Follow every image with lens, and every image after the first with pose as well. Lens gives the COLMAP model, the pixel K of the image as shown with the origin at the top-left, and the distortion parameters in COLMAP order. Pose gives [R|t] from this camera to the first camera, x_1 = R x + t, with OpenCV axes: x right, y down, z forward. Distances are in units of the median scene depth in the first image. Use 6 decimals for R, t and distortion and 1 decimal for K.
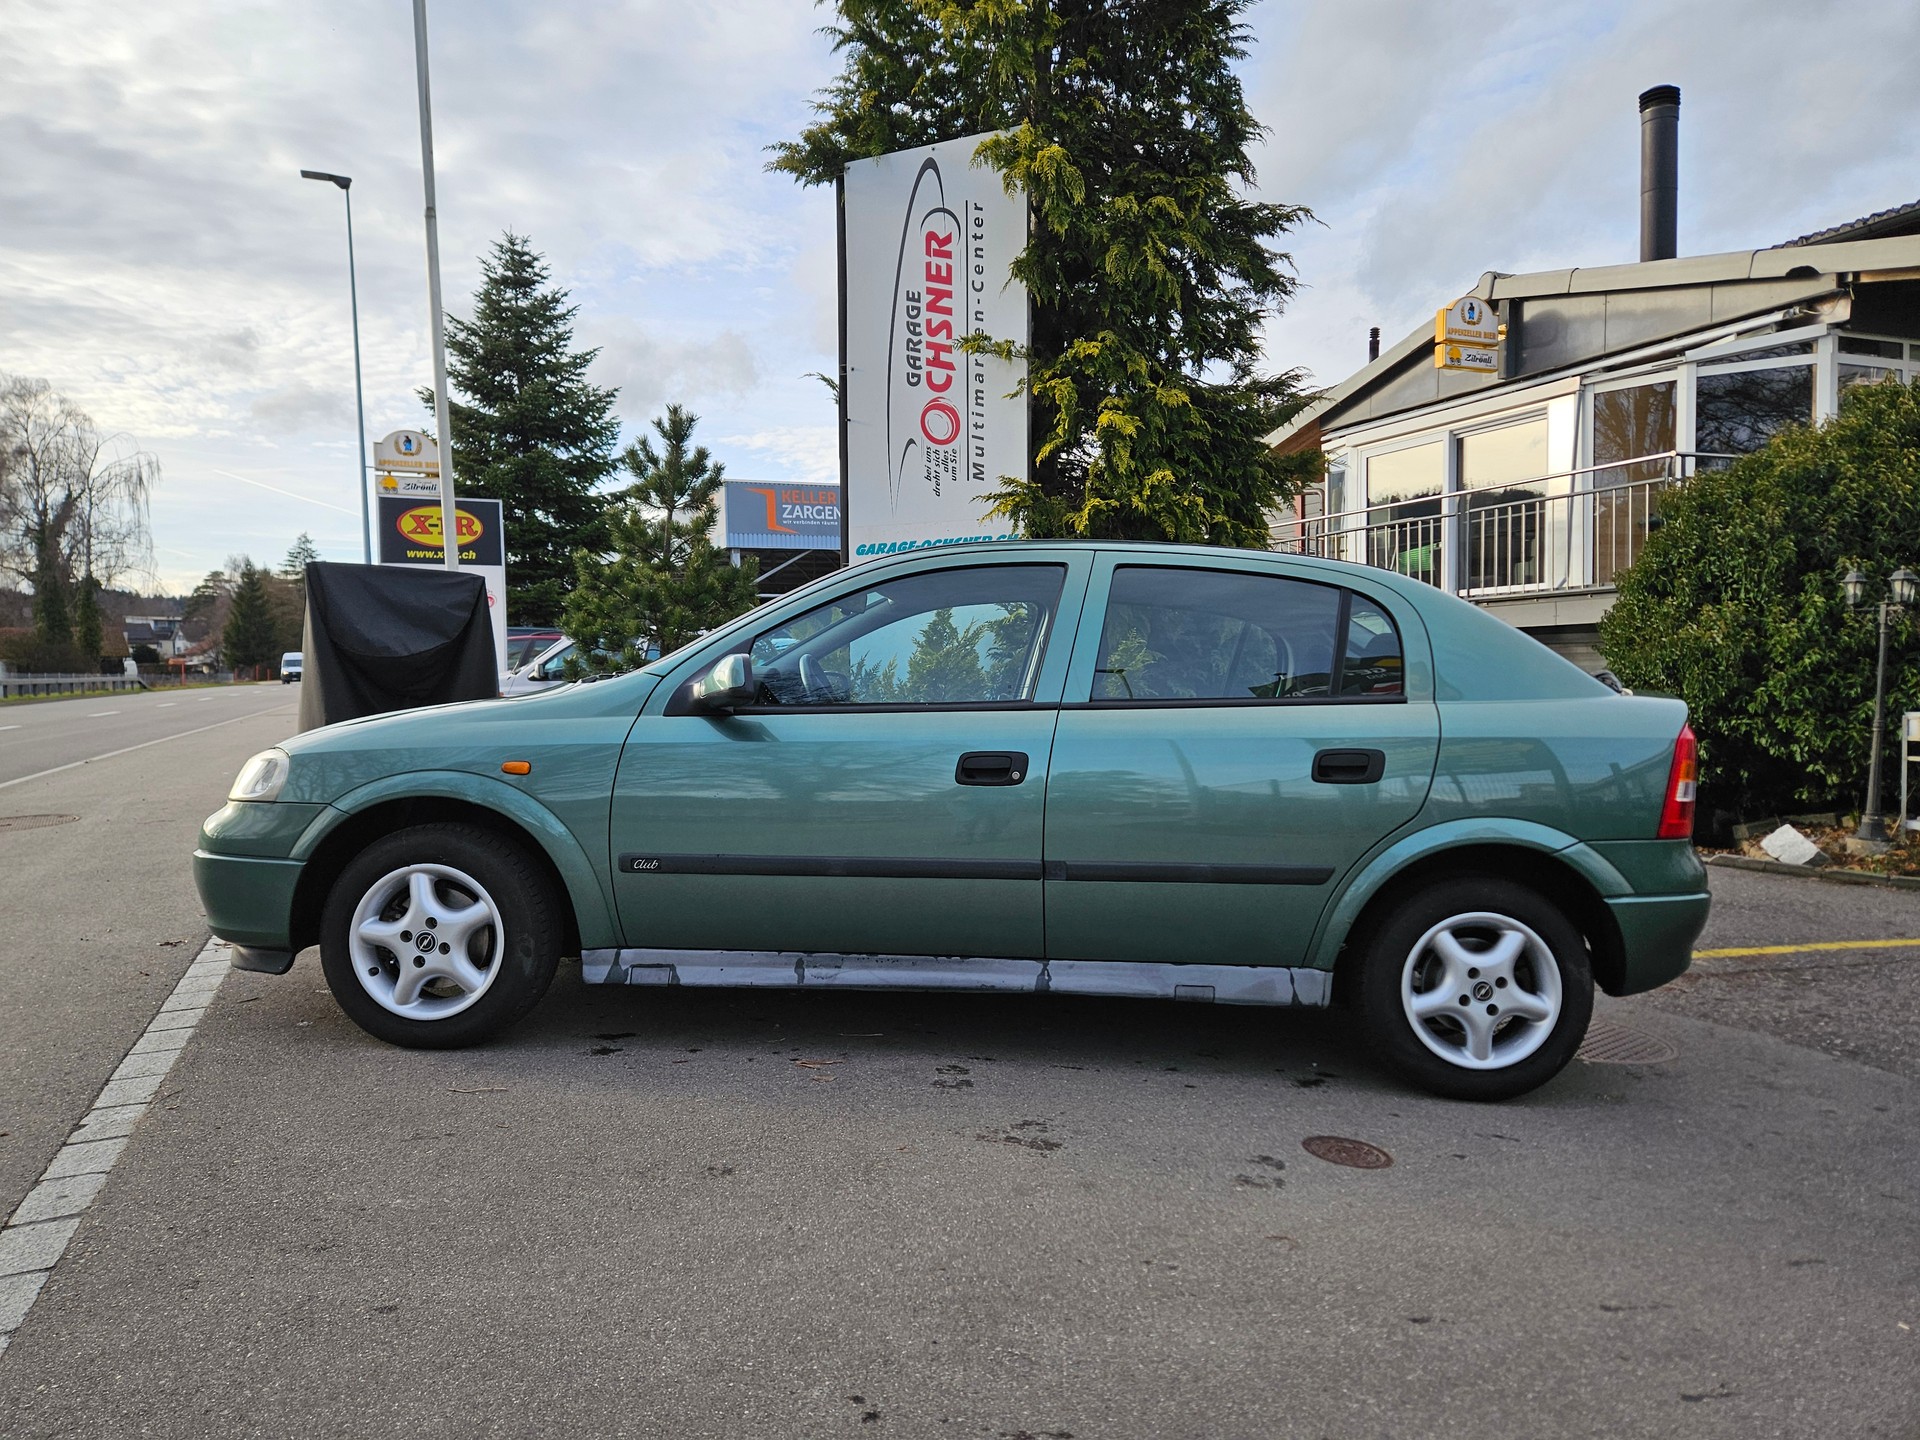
lens RADIAL K [[1287.1, 0, 970.1], [0, 1287.1, 726.3], [0, 0, 1]] dist [0.045424, -0.027526]
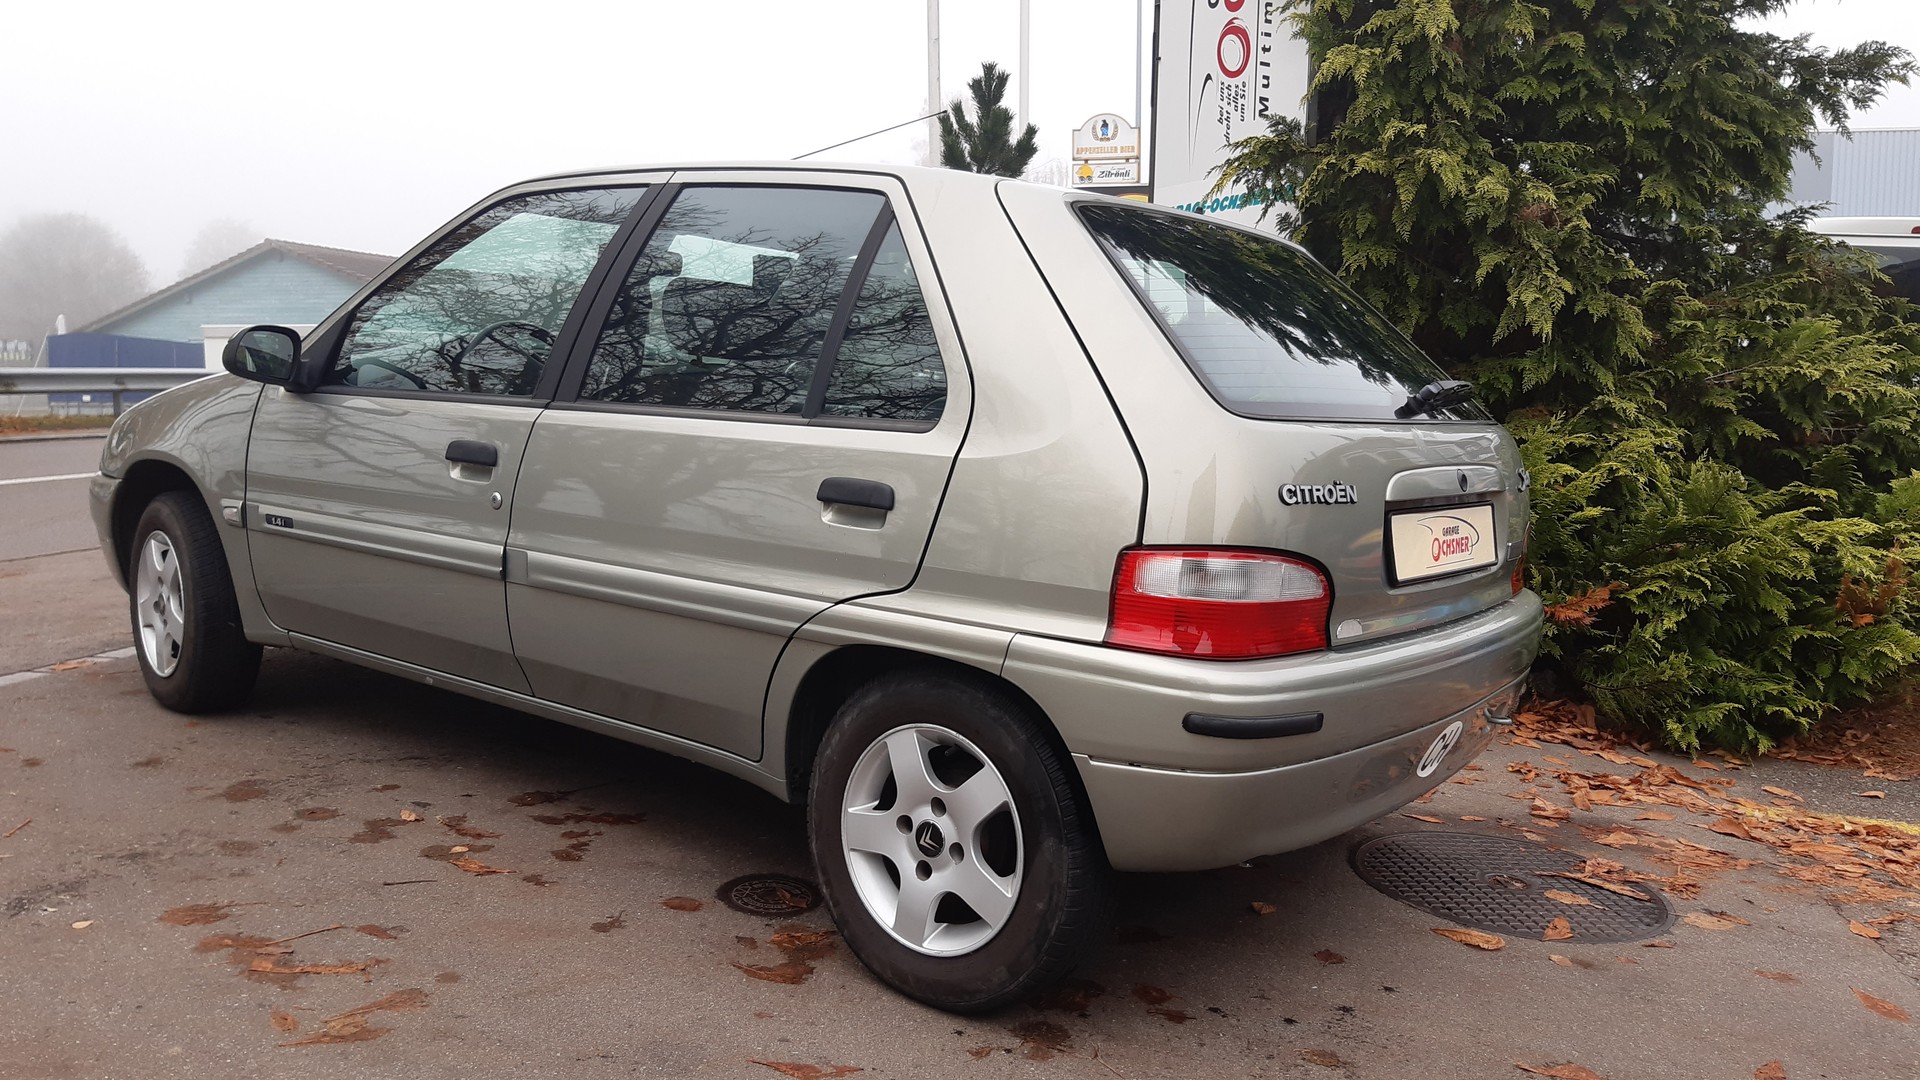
lens RADIAL K [[1493.4, 0, 988.6], [0, 1493.4, 581.7], [0, 0, 1]] dist [0.040861, -0.075774]
pose [[0.807083, 0.095904, -0.582597, 0.431117], [-0.043683, 0.993715, 0.103065, 0.006002], [0.588820, -0.057732, 0.806200, 0.130856]]
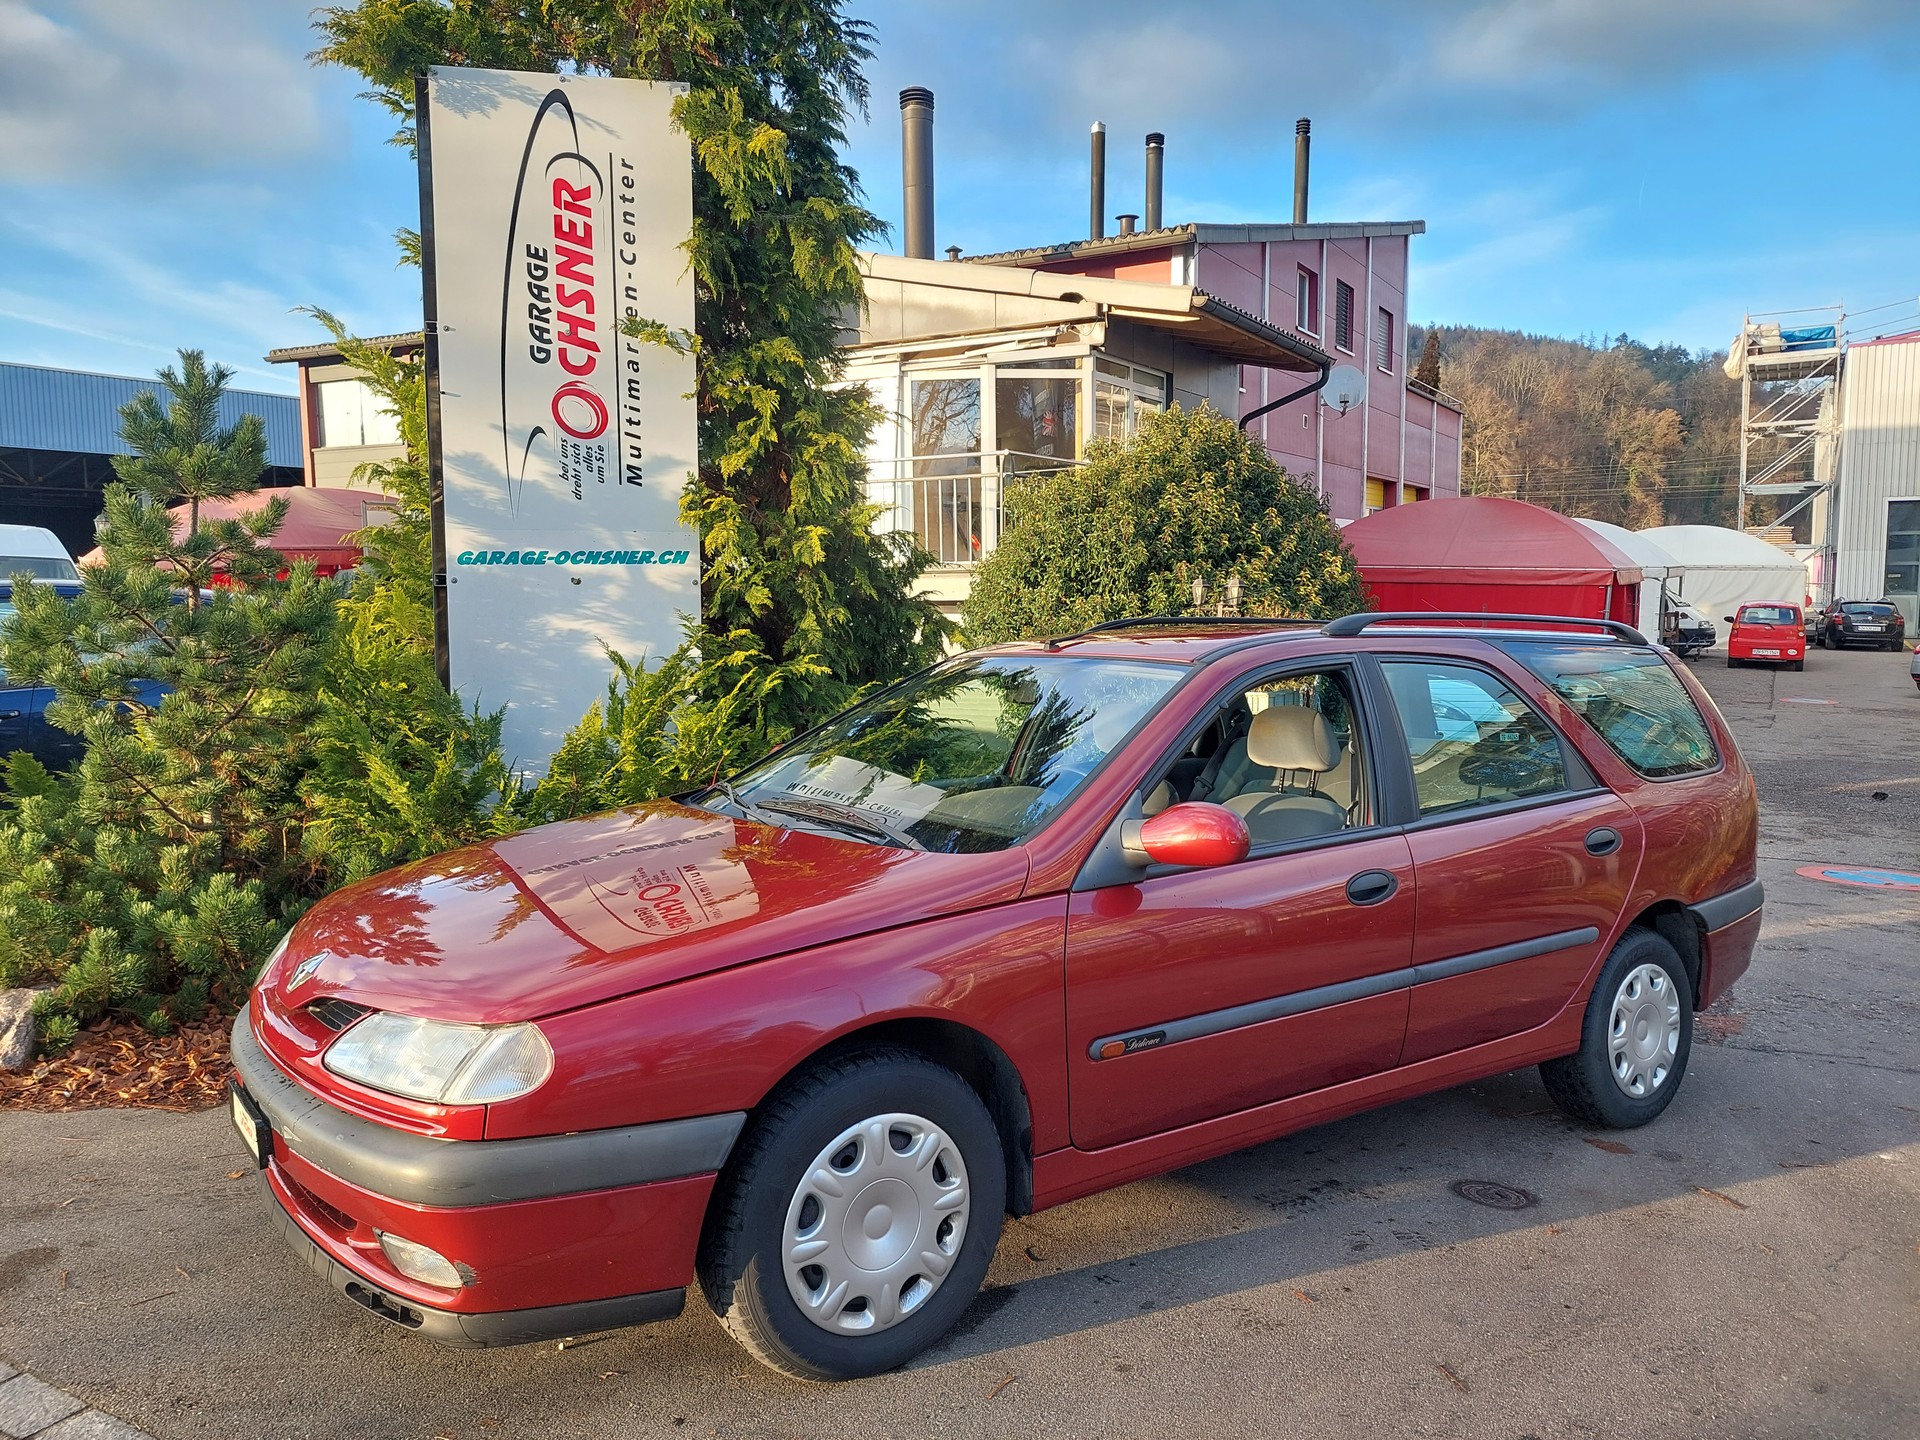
lens RADIAL K [[1397.9, 0, 990.6], [0, 1397.9, 694.7], [0, 0, 1]] dist [0.050129, -0.023634]
pose [[0.791437, -0.038580, 0.610032, -0.373314], [0.023618, 0.999191, 0.032550, -0.075449], [-0.610794, -0.011354, 0.791708, 0.114560]]
